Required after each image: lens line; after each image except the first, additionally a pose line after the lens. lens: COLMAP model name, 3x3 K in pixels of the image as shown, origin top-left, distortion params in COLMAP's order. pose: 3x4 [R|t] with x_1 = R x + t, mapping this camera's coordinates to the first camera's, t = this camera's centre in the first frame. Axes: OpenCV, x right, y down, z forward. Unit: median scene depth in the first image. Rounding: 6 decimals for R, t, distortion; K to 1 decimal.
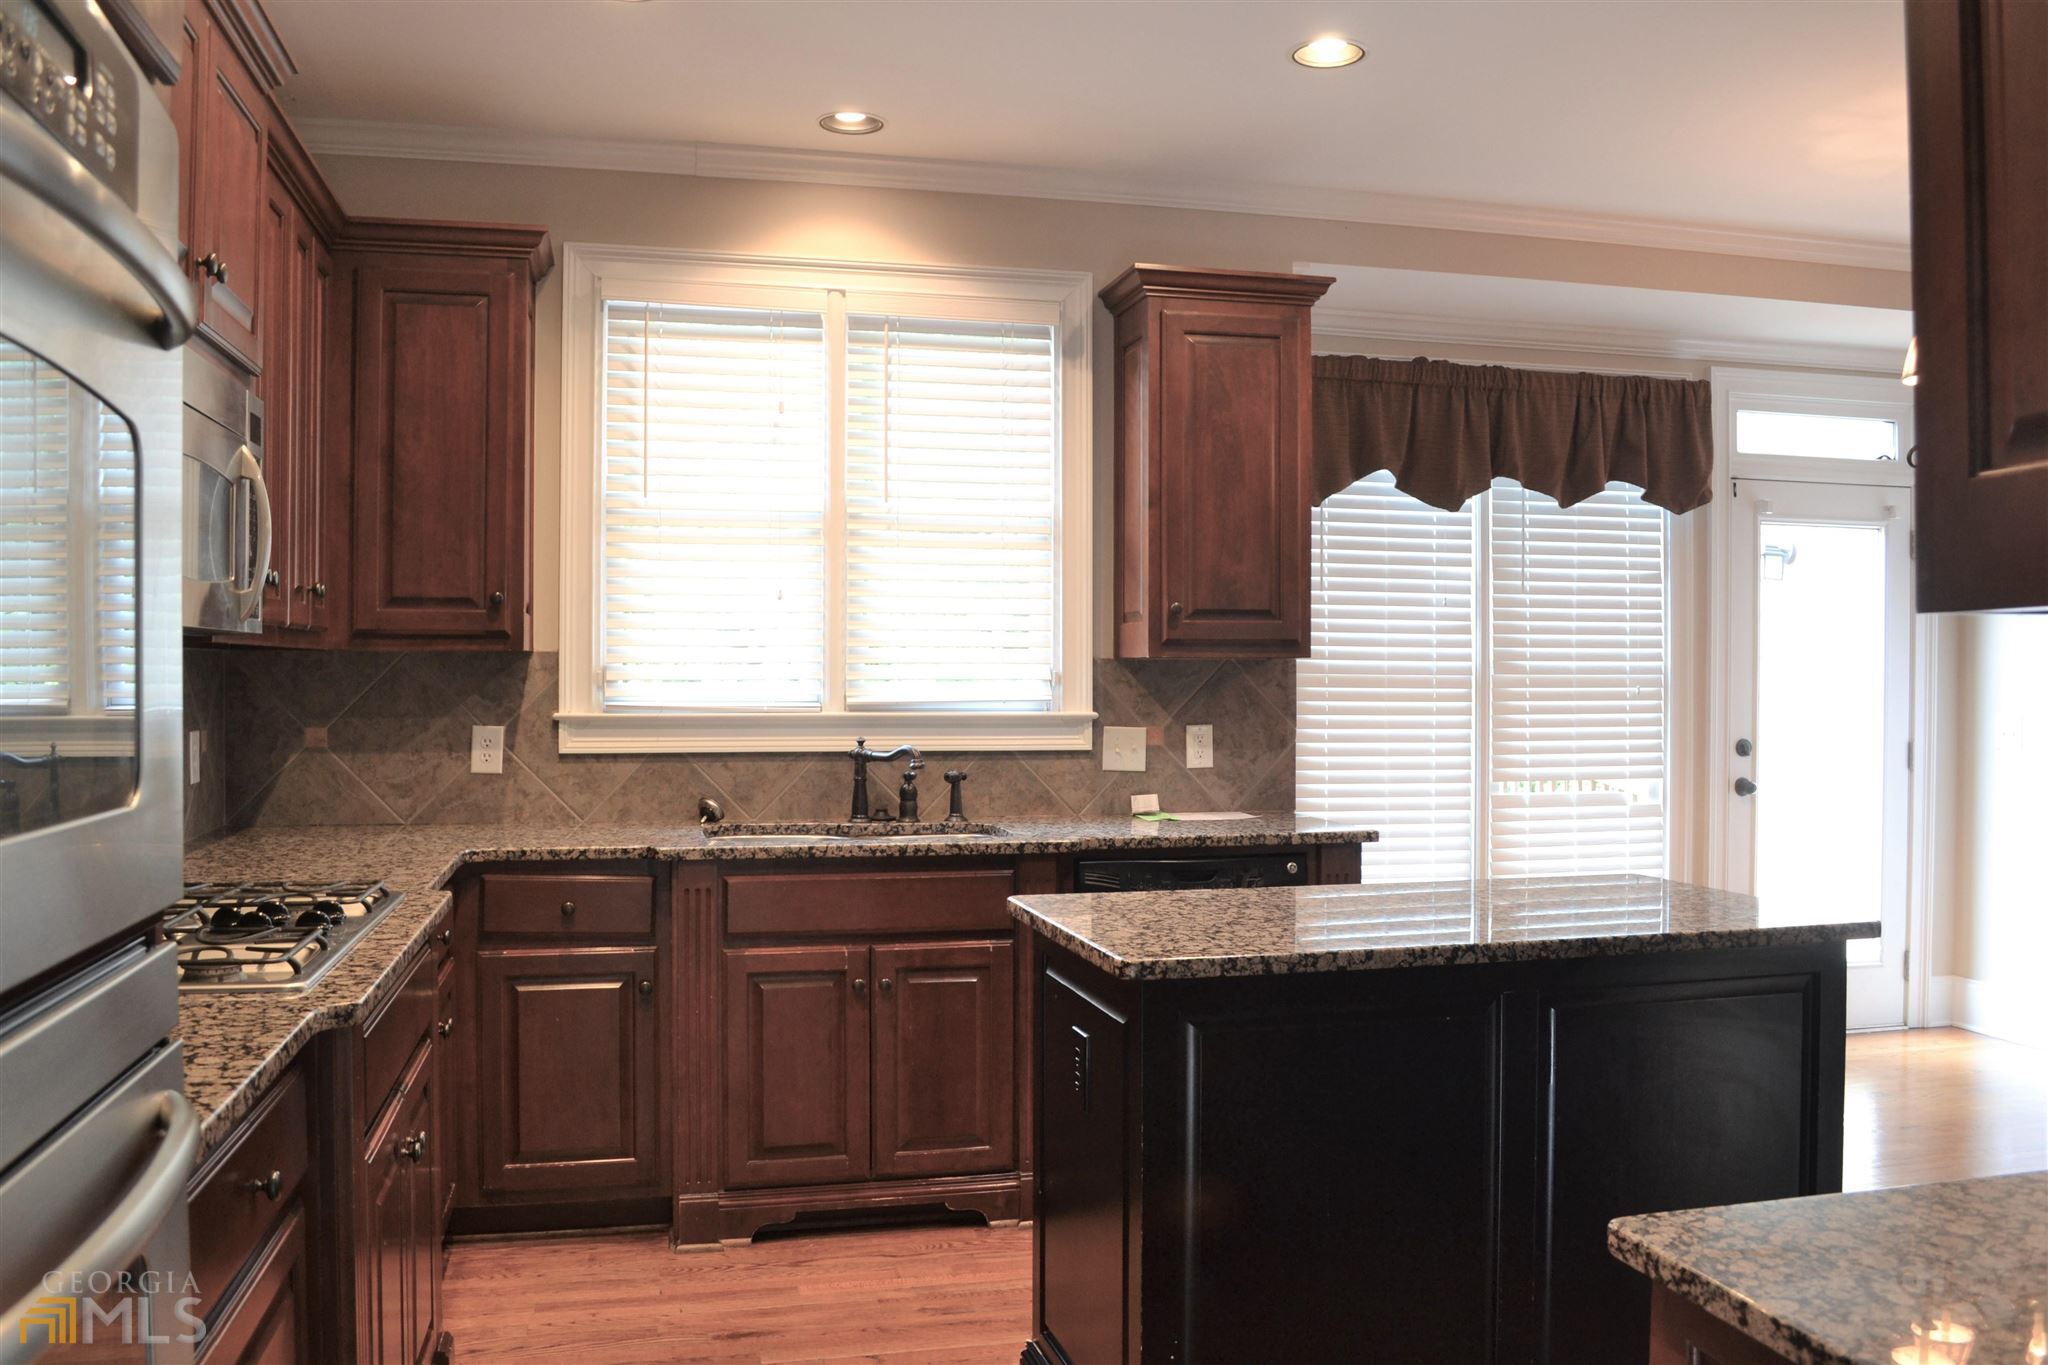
lens RADIAL K [[1549.2, 0, 1024.0], [0, 1549.2, 682.5], [0, 0, 1]] dist [-0.067947, -0.005307]
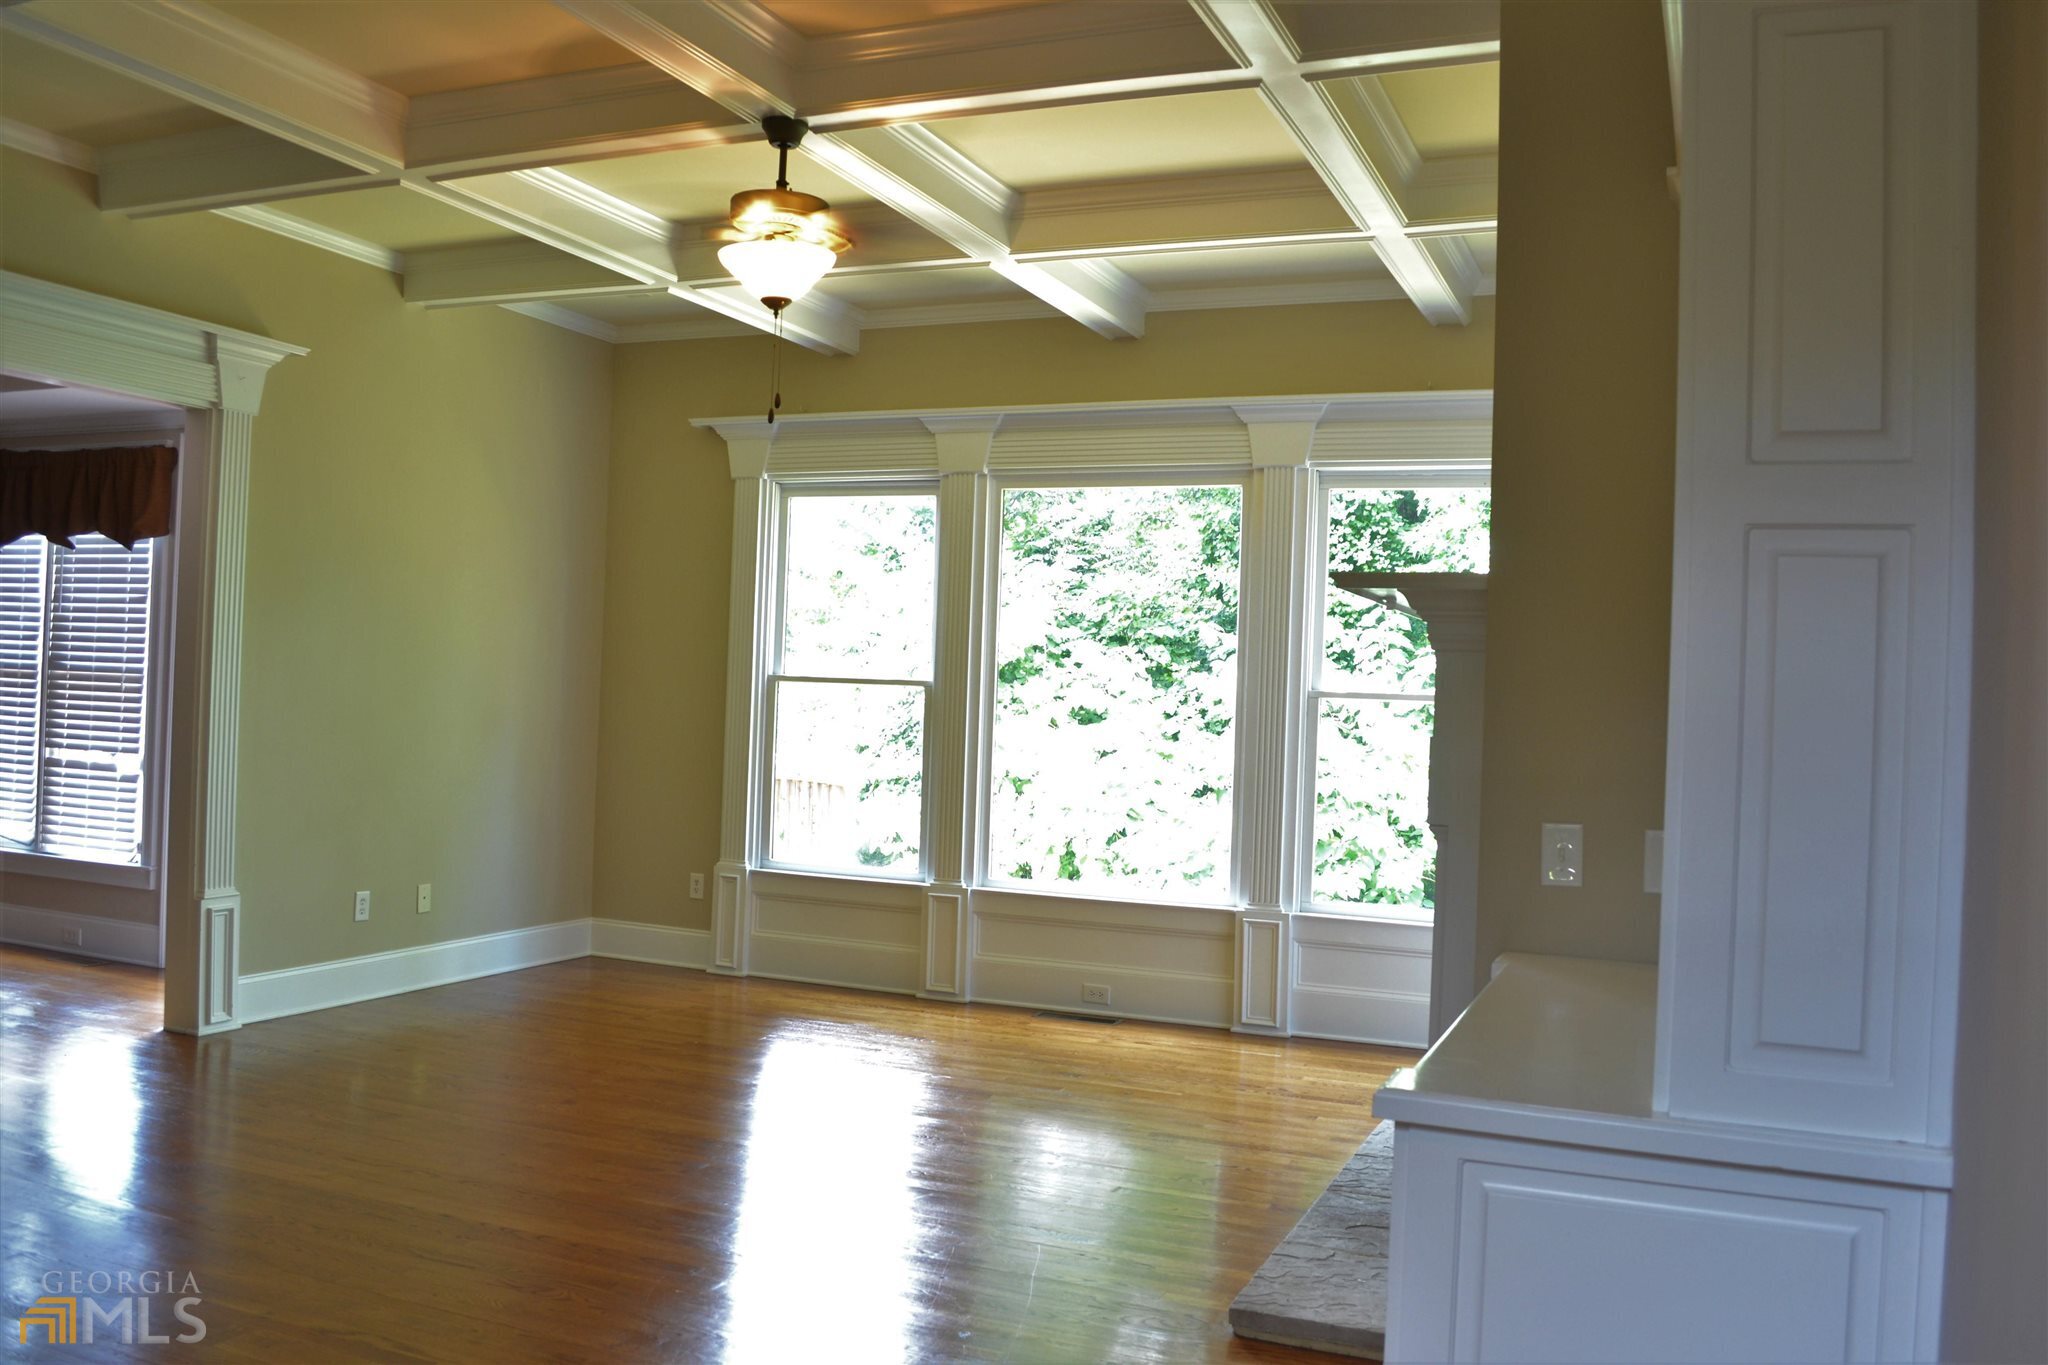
lens RADIAL K [[1676.5, 0, 1020.6], [0, 1676.5, 675.3], [0, 0, 1]] dist [-0.073802, -0.004361]
pose [[0.802923, 0.022780, -0.595647, 1.891186], [-0.038113, 0.999187, -0.013162, -0.014444], [0.594862, 0.033270, 0.803139, 0.336948]]
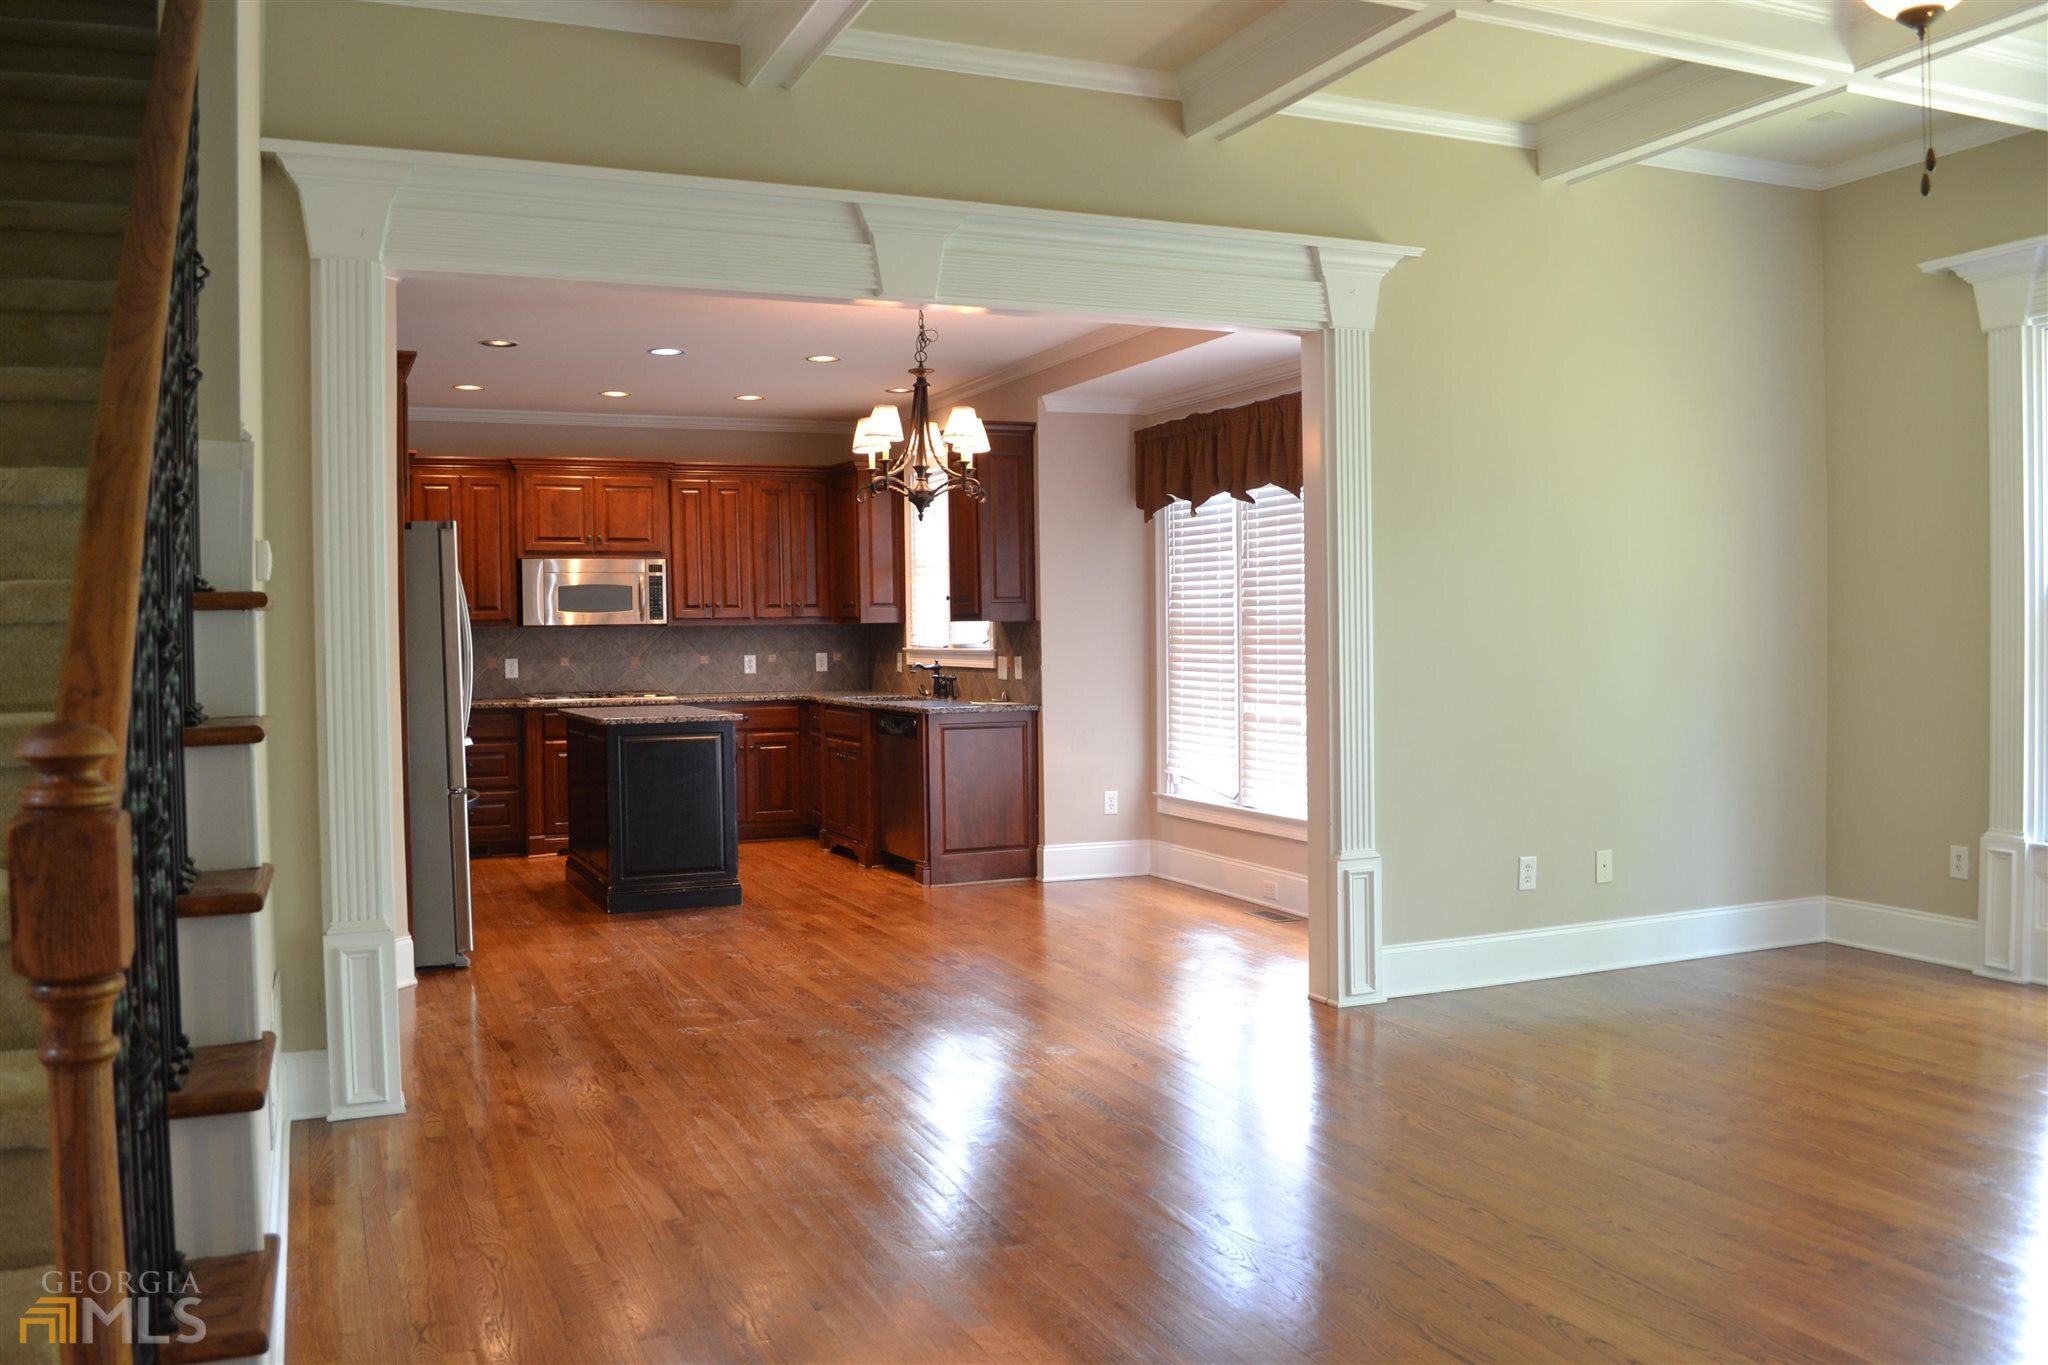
lens RADIAL K [[1676.5, 0, 1020.6], [0, 1676.5, 675.3], [0, 0, 1]] dist [-0.073802, -0.004361]
pose [[0.166270, 0.022223, -0.985830, 1.779907], [0.011776, 0.999630, 0.024520, -0.000061], [0.986010, -0.015686, 0.165947, 0.544670]]
